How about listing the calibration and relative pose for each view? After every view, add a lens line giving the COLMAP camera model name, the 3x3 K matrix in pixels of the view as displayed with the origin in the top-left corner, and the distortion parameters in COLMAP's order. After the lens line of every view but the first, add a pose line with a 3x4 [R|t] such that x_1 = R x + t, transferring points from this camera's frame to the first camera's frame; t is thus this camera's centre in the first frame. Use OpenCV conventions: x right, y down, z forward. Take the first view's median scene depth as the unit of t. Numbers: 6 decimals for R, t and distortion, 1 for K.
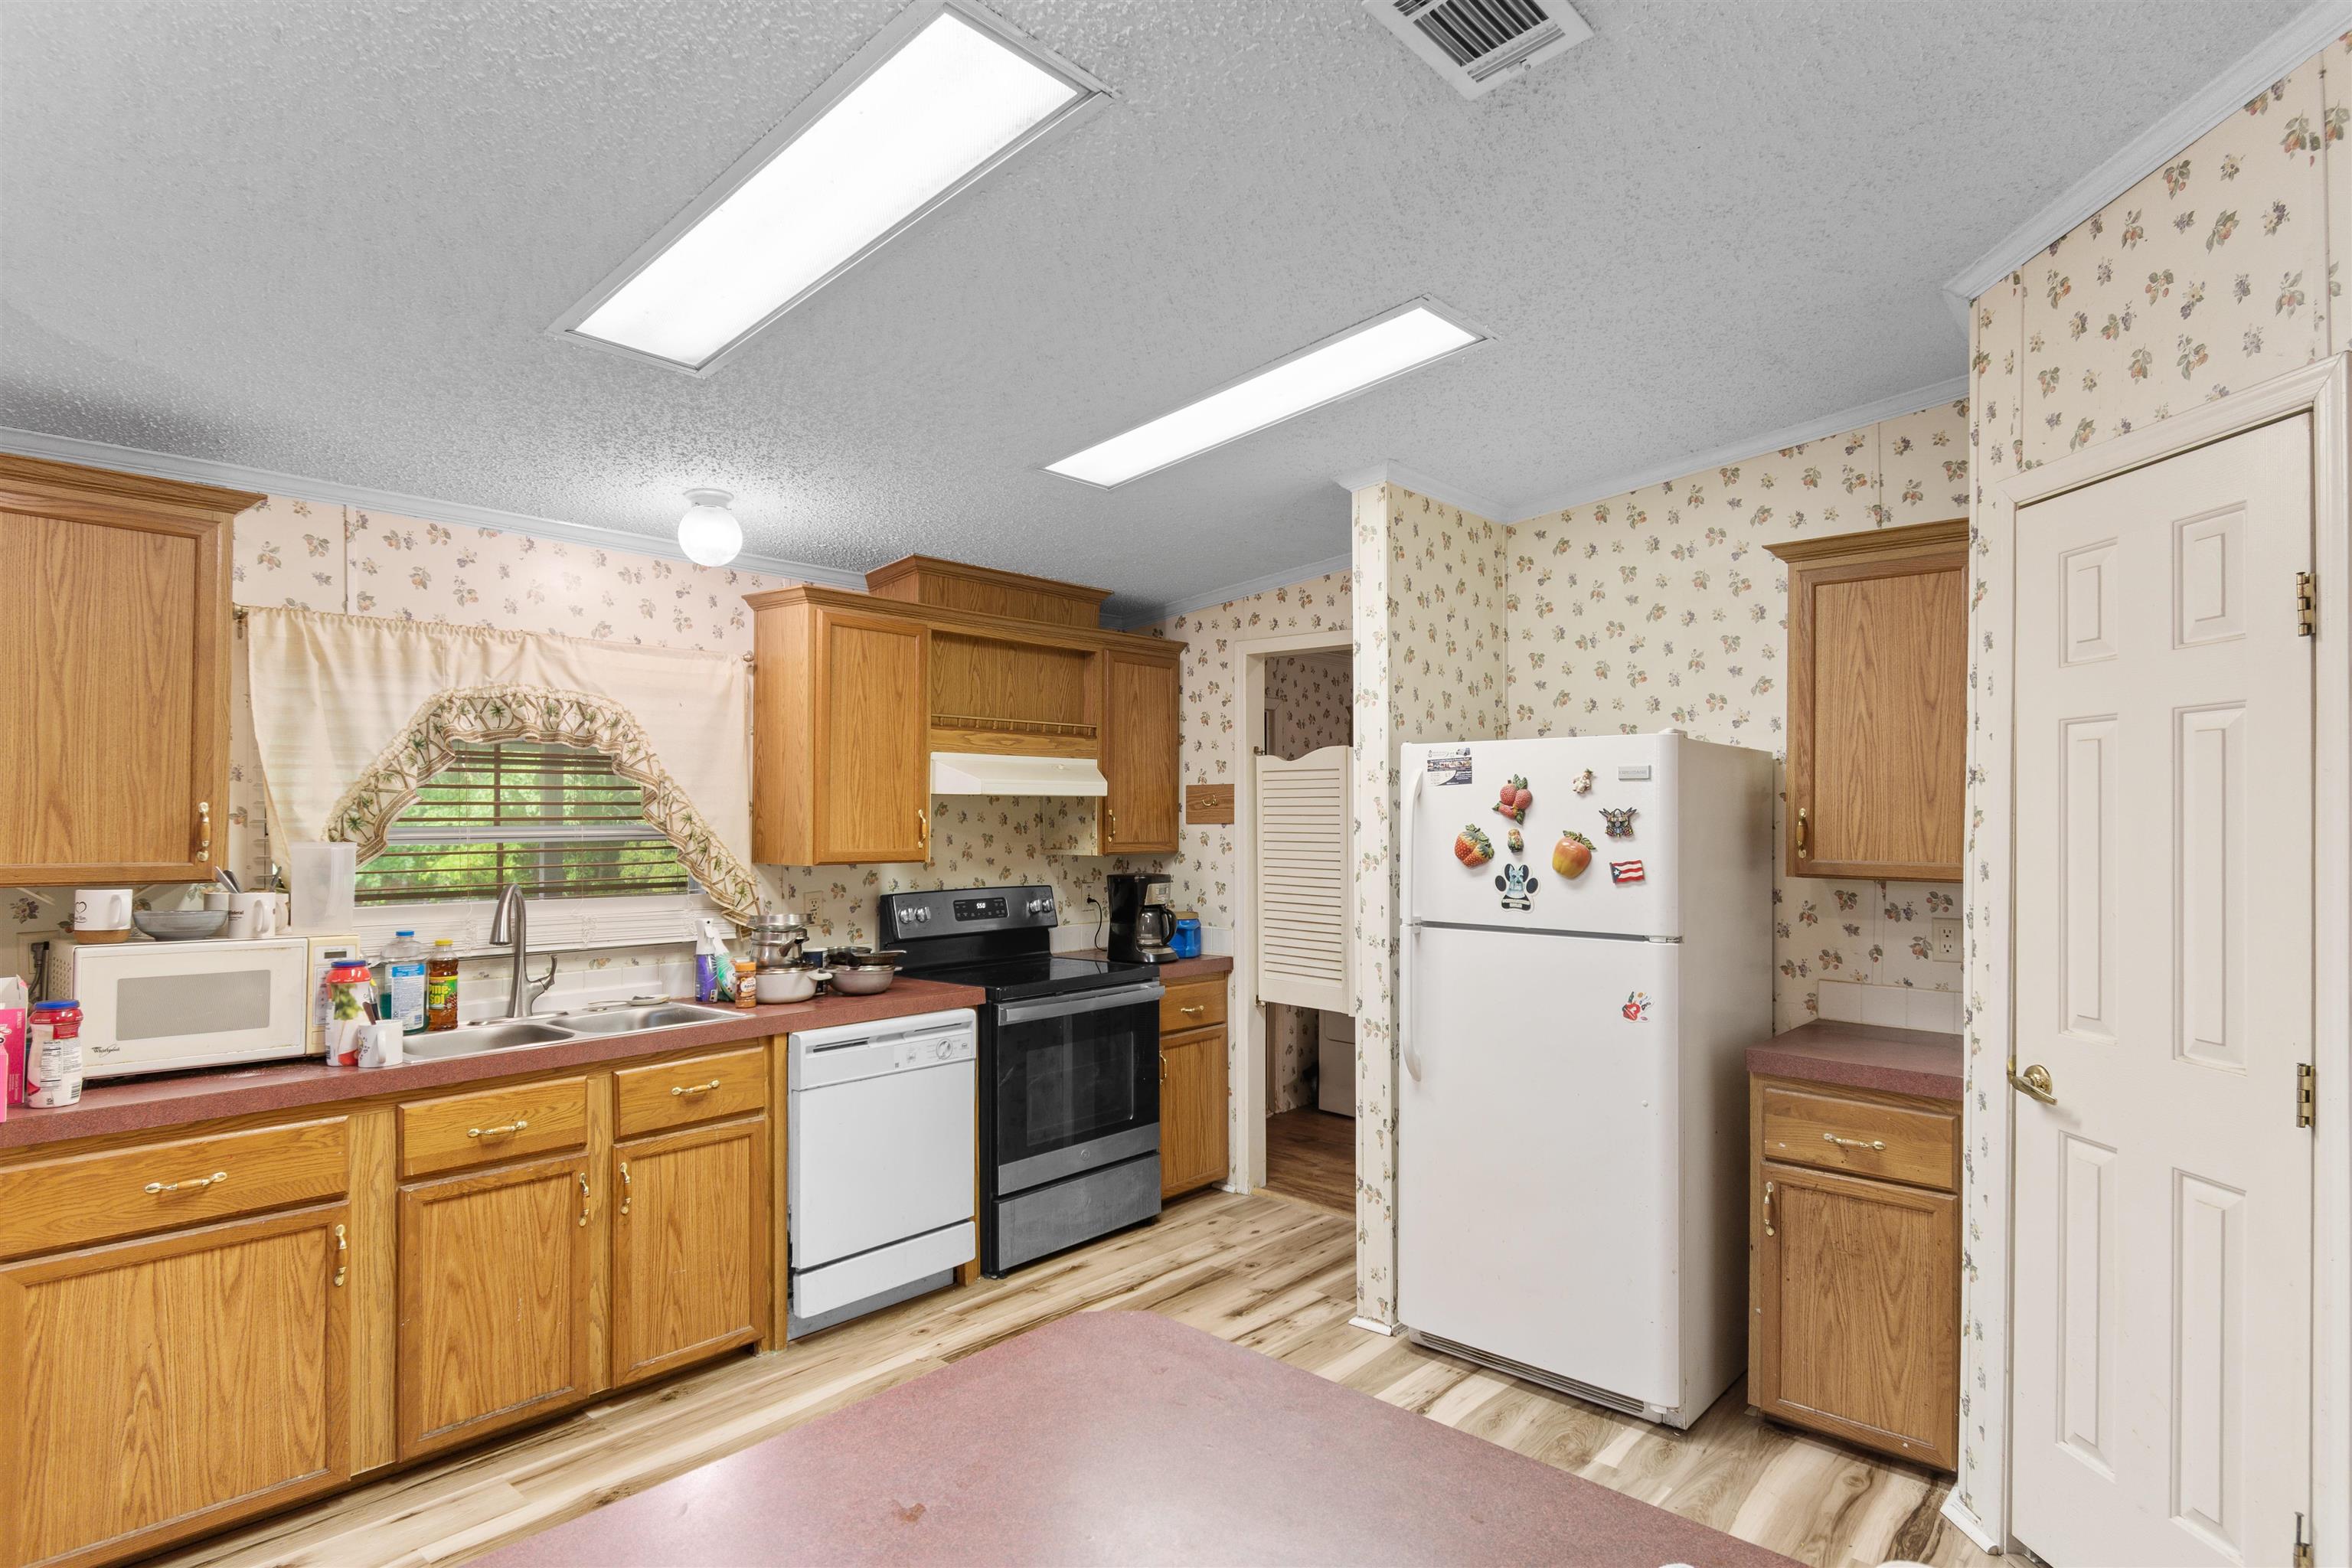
lens RADIAL K [[1224.3, 0, 1181.6], [0, 1224.3, 804.9], [0, 0, 1]] dist [0.006089, -0.008710]
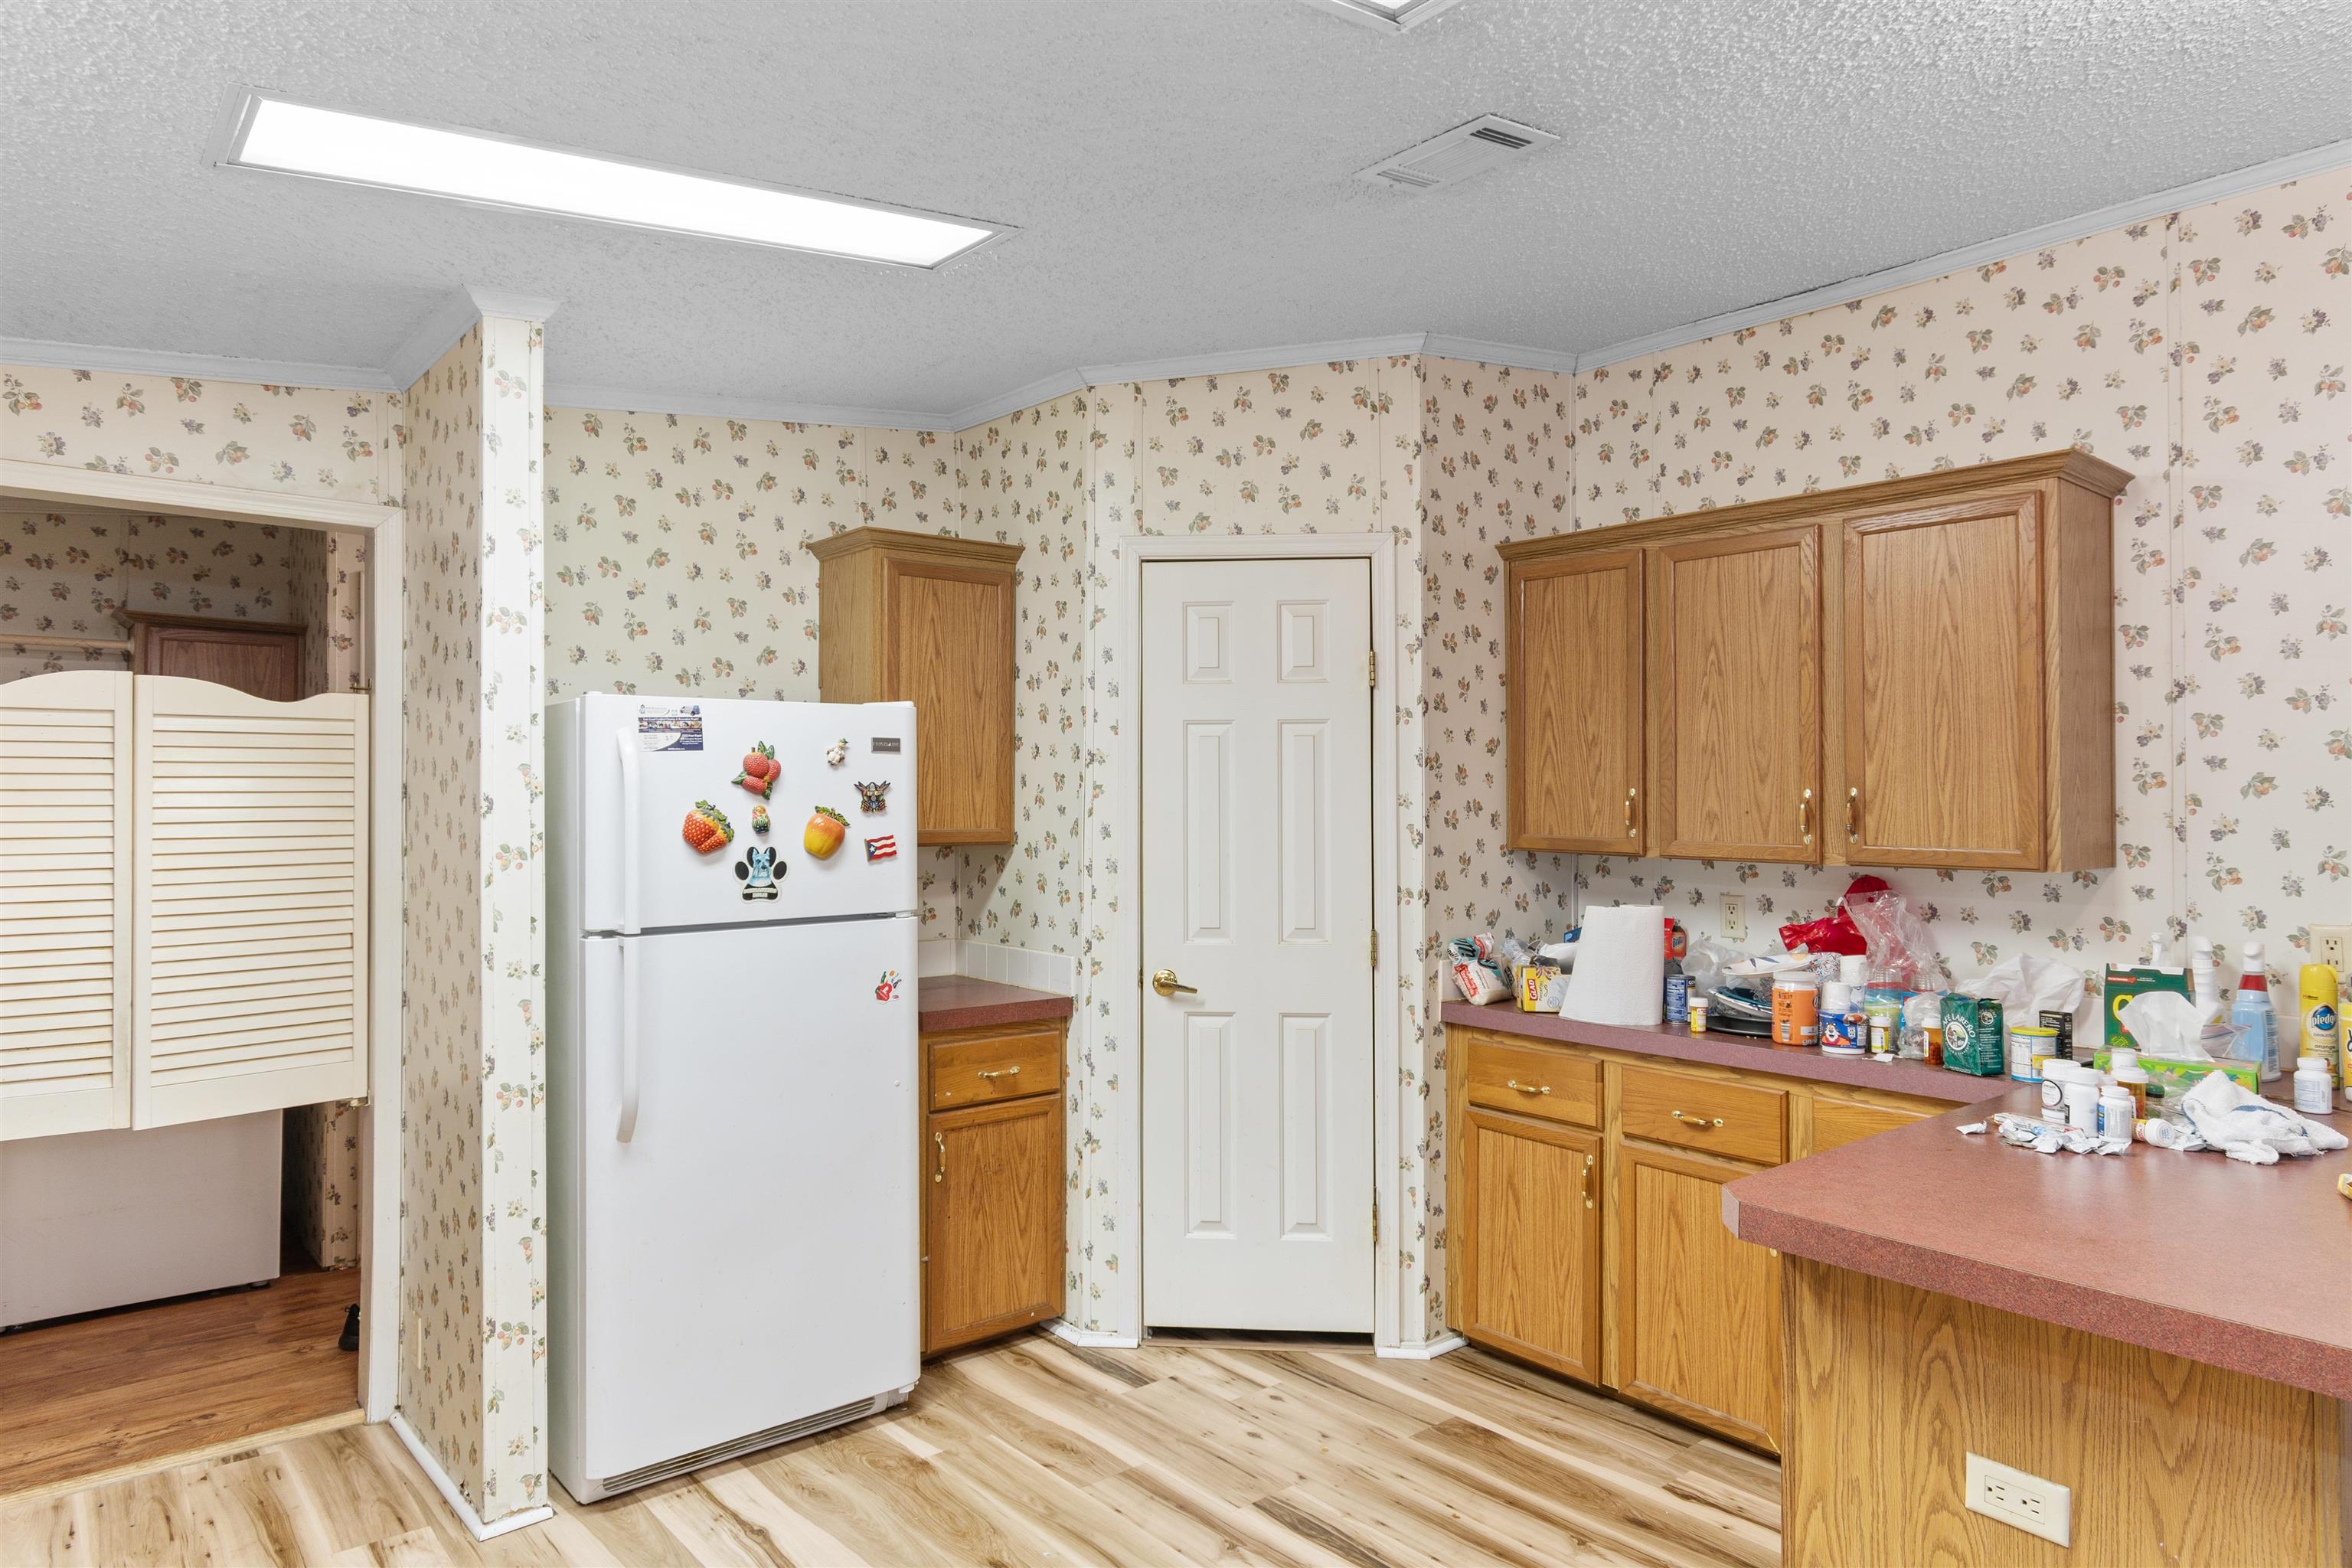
lens RADIAL K [[1417.5, 0, 1171.8], [0, 1417.5, 767.8], [0, 0, 1]] dist [0.004866, -0.001993]
pose [[0.144640, 0.012912, 0.989400, -0.630148], [-0.007039, 0.999903, -0.012020, 0.003183], [-0.989459, -0.005226, 0.144717, 0.546278]]
